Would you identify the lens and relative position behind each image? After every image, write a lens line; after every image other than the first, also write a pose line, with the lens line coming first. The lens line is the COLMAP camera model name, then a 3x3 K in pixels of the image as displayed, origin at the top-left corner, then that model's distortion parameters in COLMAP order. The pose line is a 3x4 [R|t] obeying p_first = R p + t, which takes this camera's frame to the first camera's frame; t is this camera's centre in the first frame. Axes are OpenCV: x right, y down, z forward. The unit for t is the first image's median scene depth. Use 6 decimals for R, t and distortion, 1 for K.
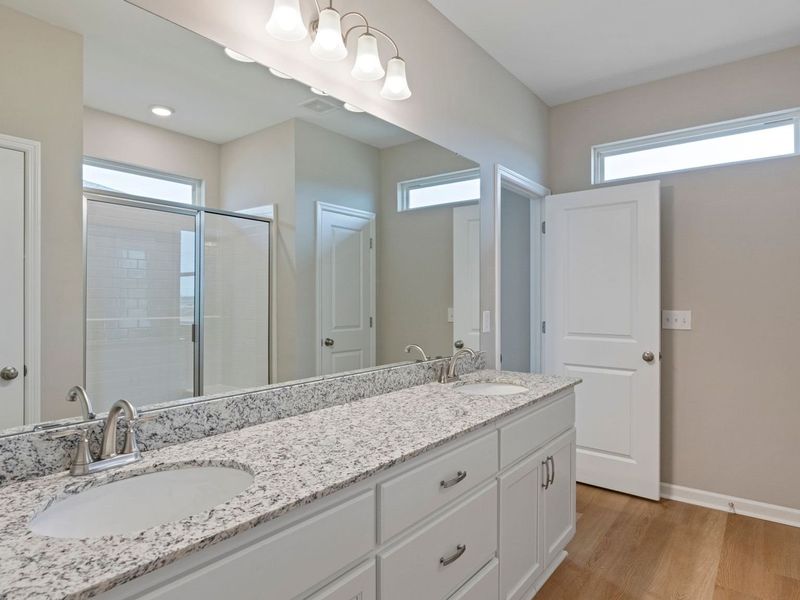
lens RADIAL K [[483.1, 0, 400.0], [0, 483.1, 300.0], [0, 0, 1]] dist [0.000829, -0.001632]
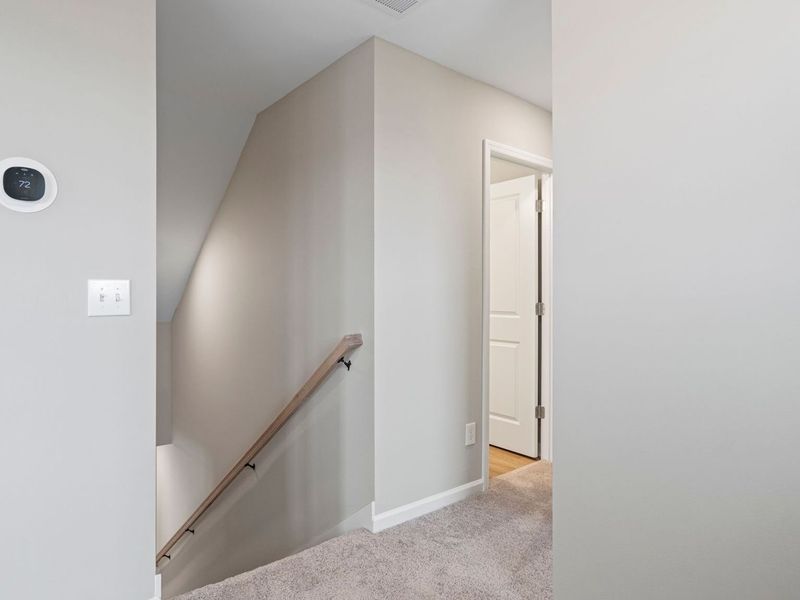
lens RADIAL K [[483.1, 0, 400.0], [0, 483.1, 300.0], [0, 0, 1]] dist [0.000829, -0.001632]
pose [[0.976467, -0.004123, -0.215630, 0.459673], [0.003192, 0.999984, -0.004666, 0.049415], [0.215645, 0.003868, 0.976464, -0.171564]]
